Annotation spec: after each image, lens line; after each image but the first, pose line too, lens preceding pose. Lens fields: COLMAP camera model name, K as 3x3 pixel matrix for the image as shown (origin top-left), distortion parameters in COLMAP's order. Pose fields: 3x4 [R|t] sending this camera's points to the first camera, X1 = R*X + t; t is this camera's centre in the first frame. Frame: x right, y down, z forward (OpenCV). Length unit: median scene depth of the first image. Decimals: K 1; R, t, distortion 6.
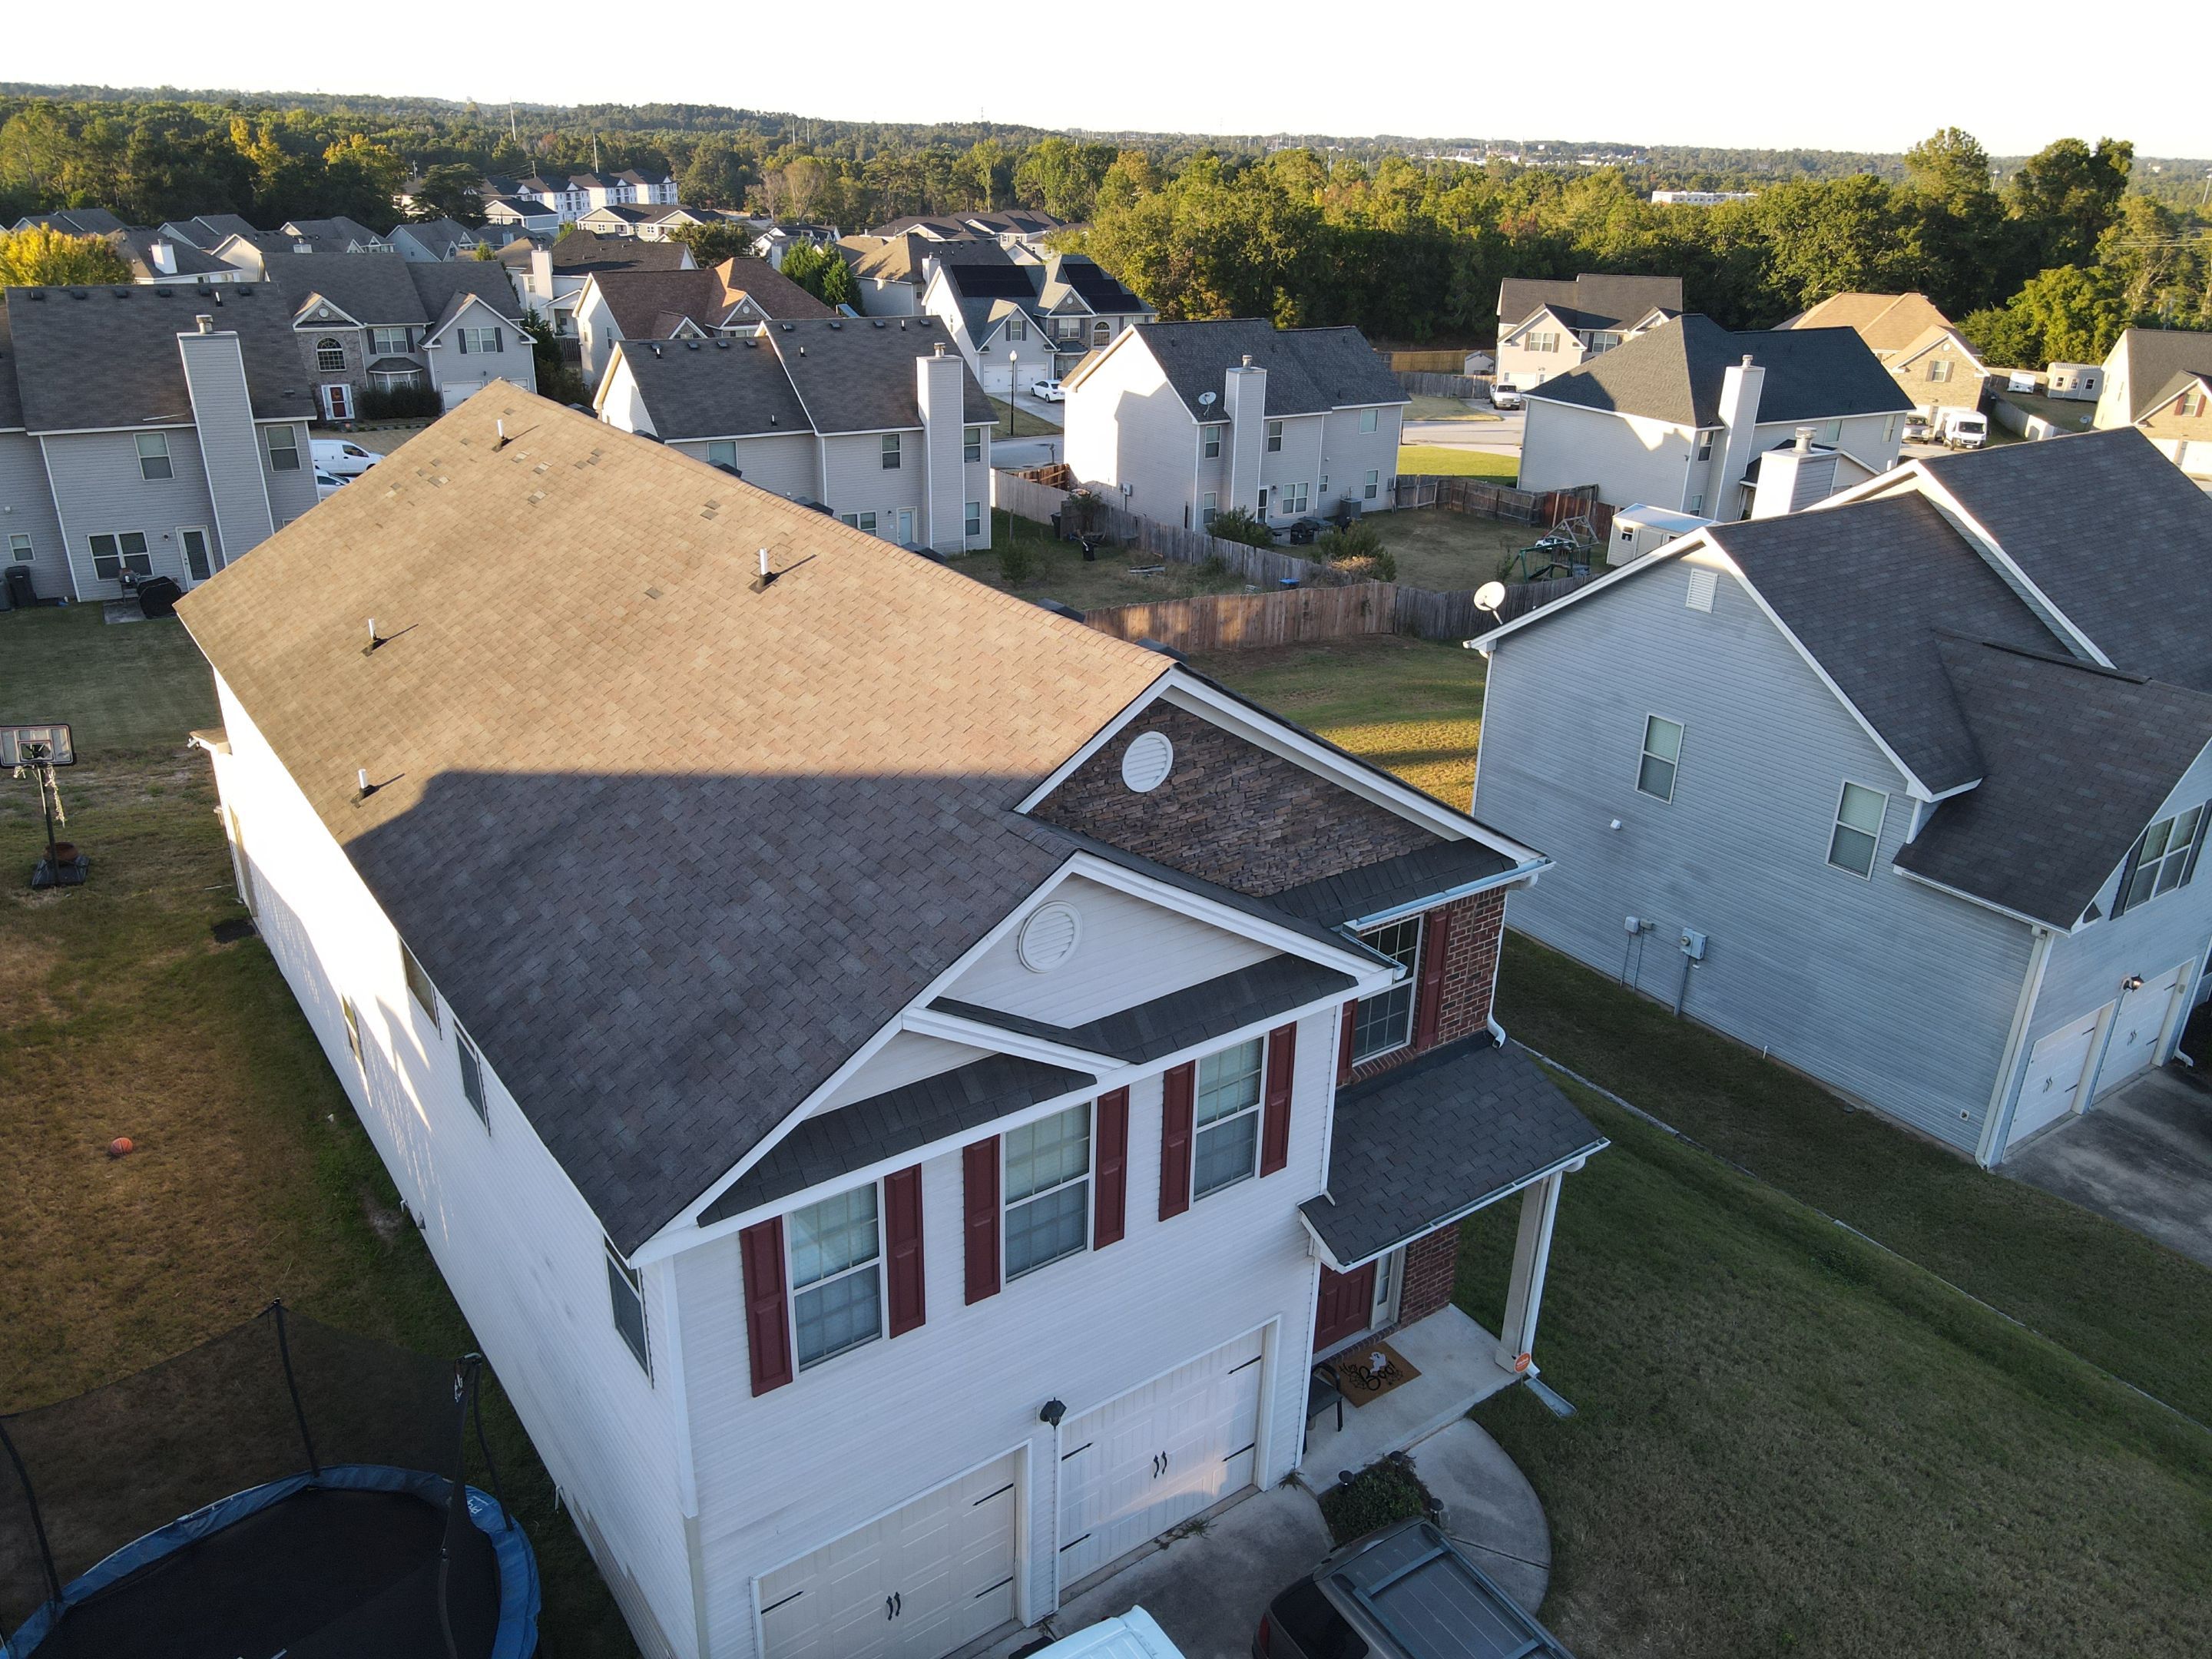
lens RADIAL K [[1628.9, 0, 1110.4], [0, 1628.9, 835.6], [0, 0, 1]] dist [0.012861, 0.005034]
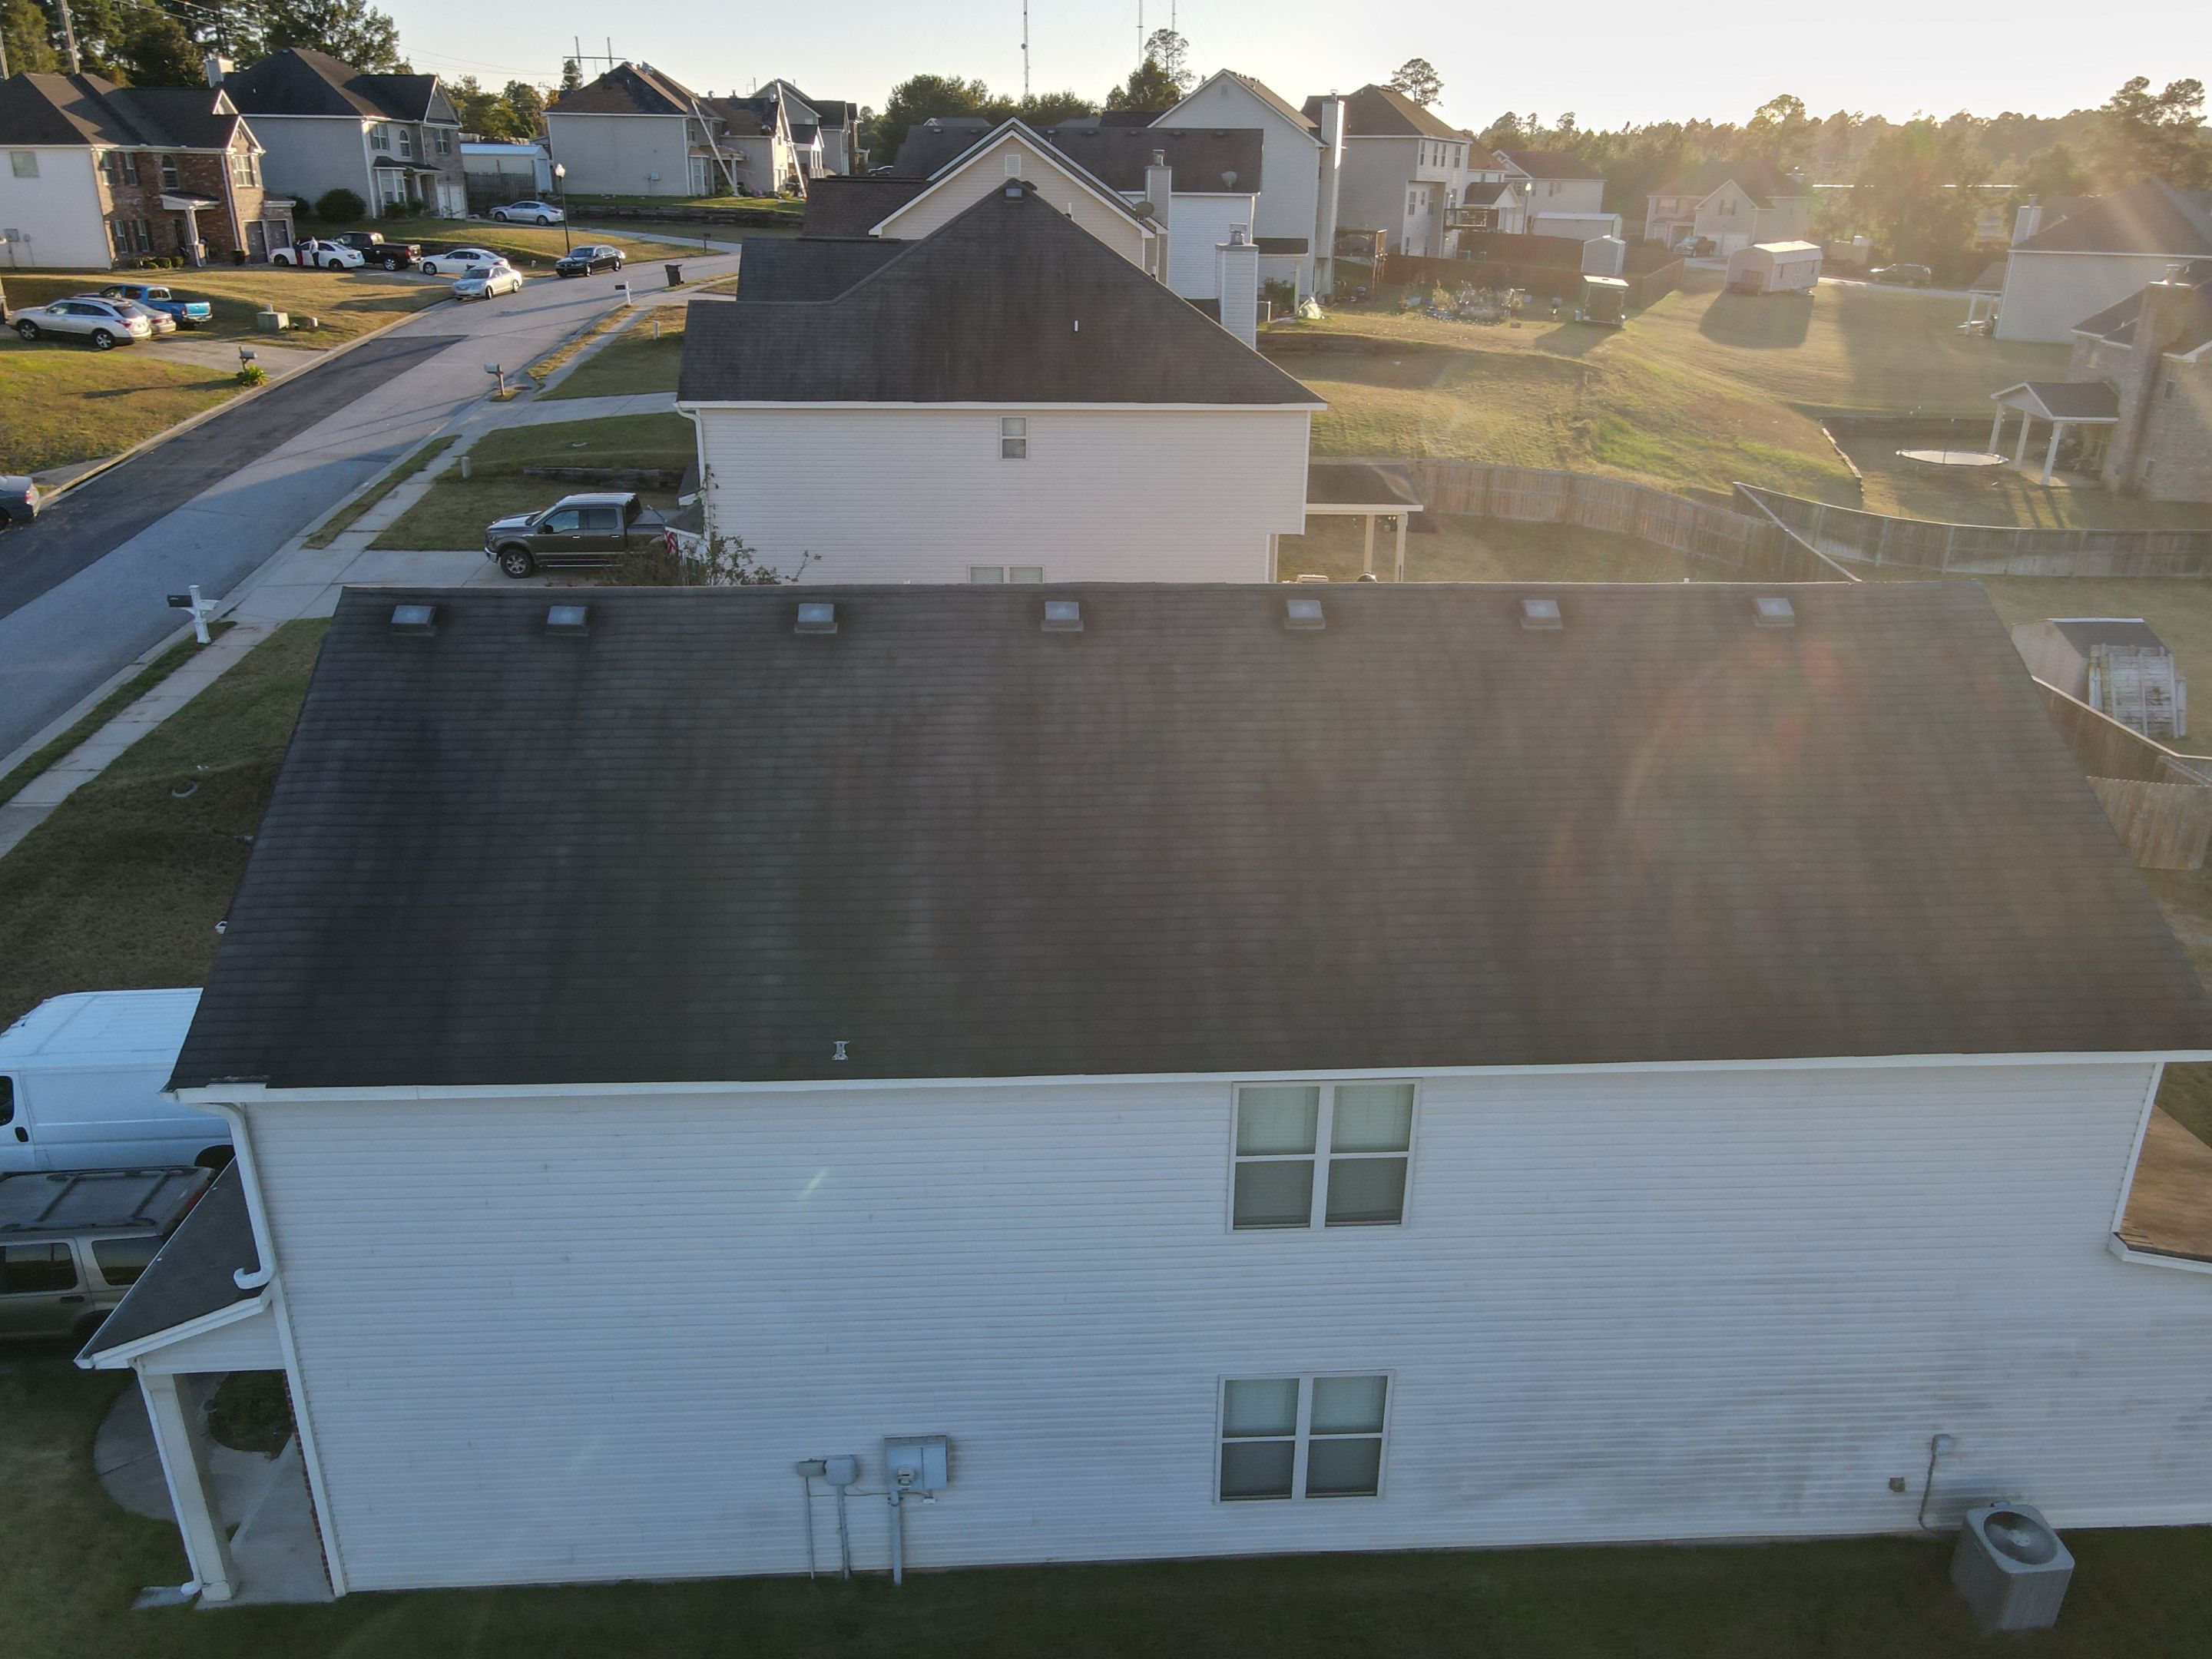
lens RADIAL K [[1628.9, 0, 1120.4], [0, 1628.9, 839.0], [0, 0, 1]] dist [0.012861, 0.005034]
pose [[-0.534087, 0.283485, -0.796484, 0.196626], [-0.359099, 0.776829, 0.517286, -0.206409], [0.765375, 0.562293, -0.313095, 0.487388]]
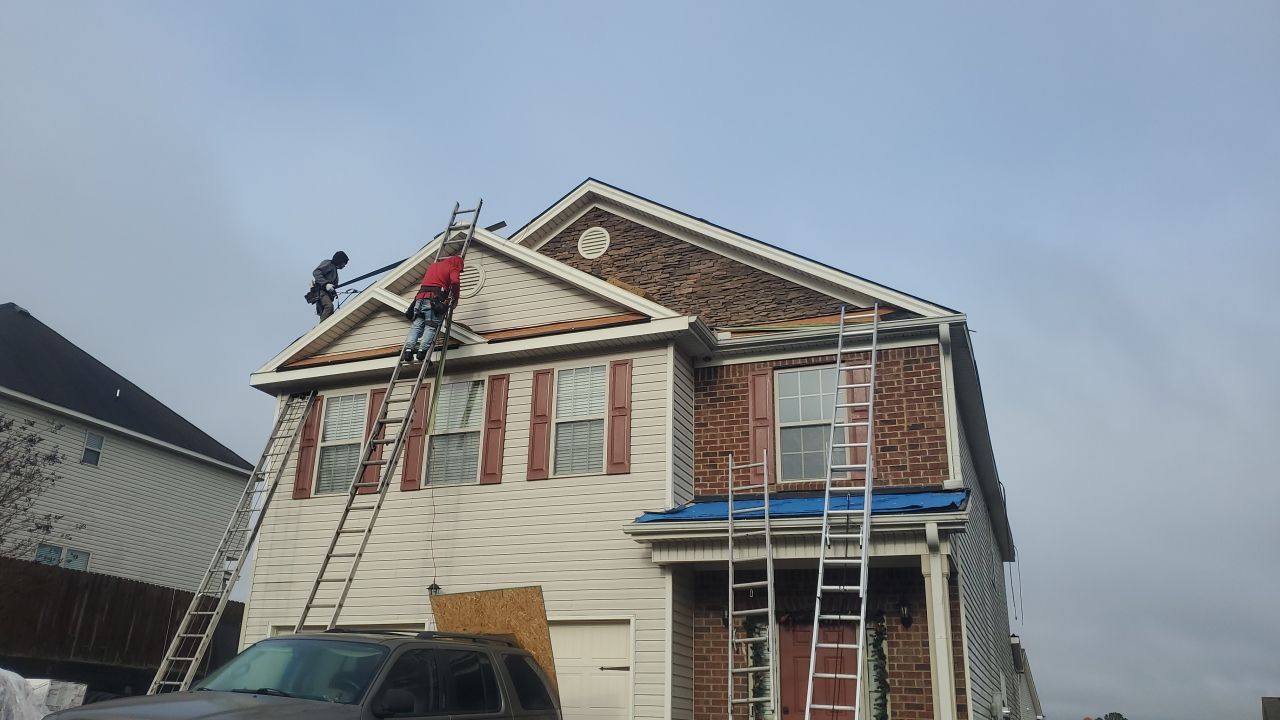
lens RADIAL K [[997.5, 0, 597.1], [0, 997.5, 364.8], [0, 0, 1]] dist [0.032649, -0.039431]
pose [[0.512995, -0.307796, -0.801310, 0.223820], [-0.359374, 0.770742, -0.526124, 0.164533], [0.779542, 0.557869, 0.284773, 0.195366]]
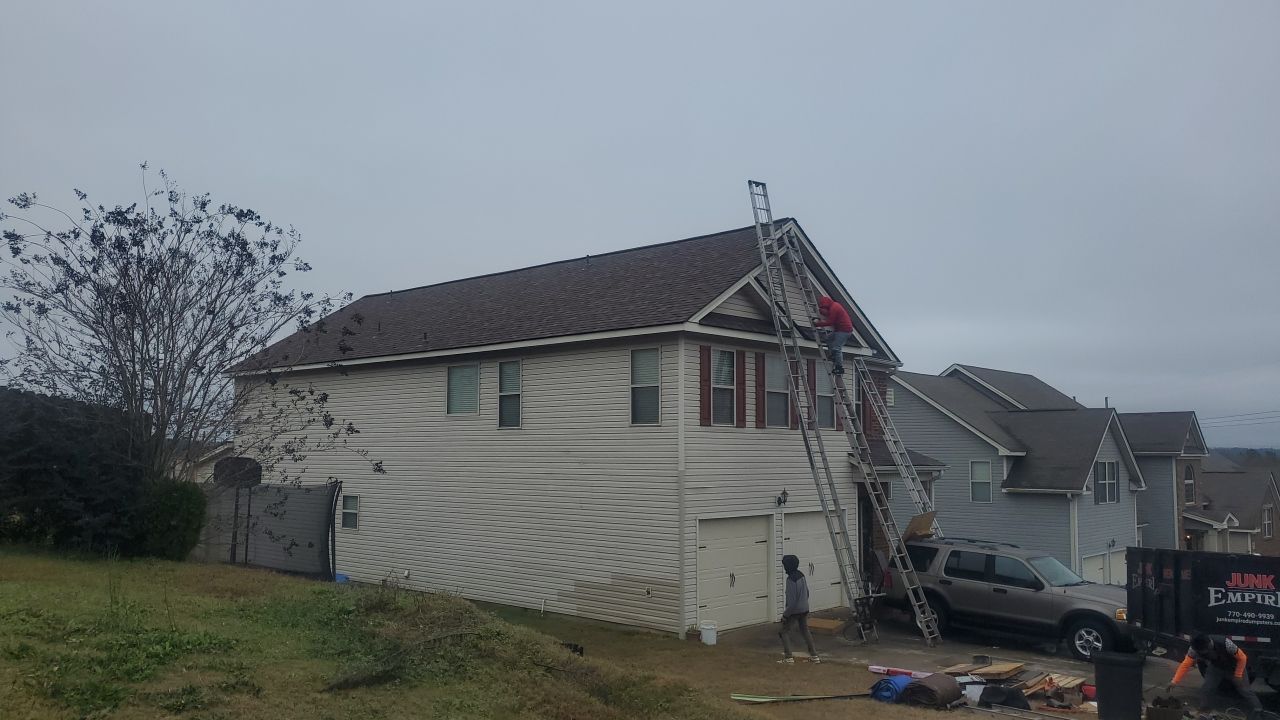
lens RADIAL K [[997.5, 0, 618.4], [0, 997.5, 367.5], [0, 0, 1]] dist [0.032649, -0.039431]
pose [[0.981838, -0.004516, 0.189669, -0.147212], [0.093460, 0.881516, -0.462811, 0.224259], [-0.165107, 0.472132, 0.865928, -0.088389]]
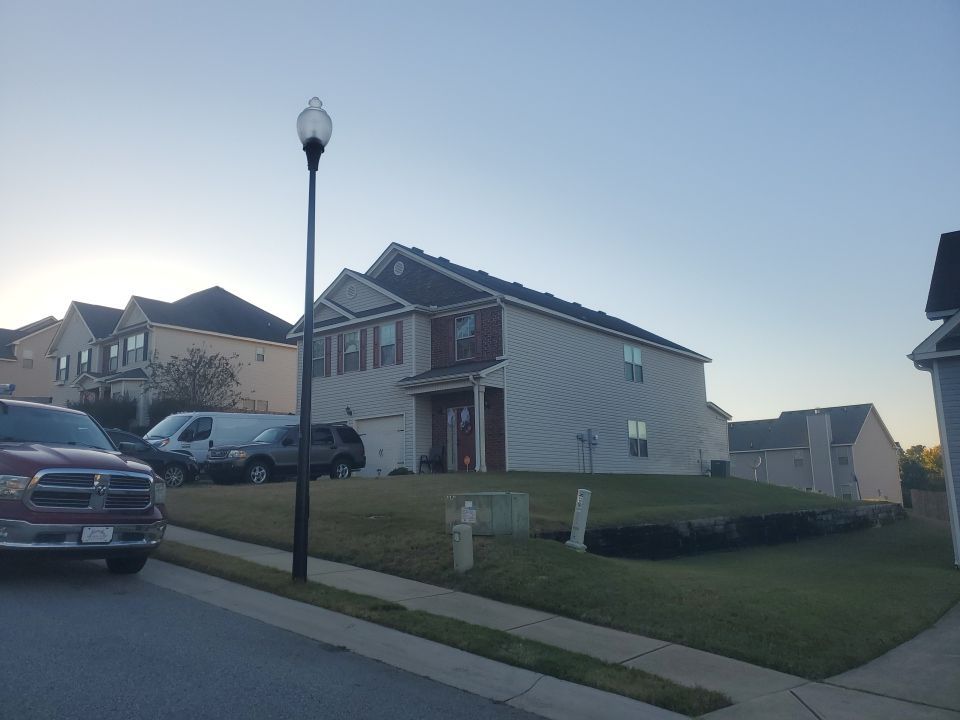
lens RADIAL K [[749.5, 0, 474.0], [0, 749.5, 357.0], [0, 0, 1]] dist [0.047227, -0.055635]
pose [[0.260637, -0.203919, -0.943655, 0.510628], [-0.356519, 0.888021, -0.290367, 0.180154], [0.897197, 0.412111, 0.158750, 0.245421]]
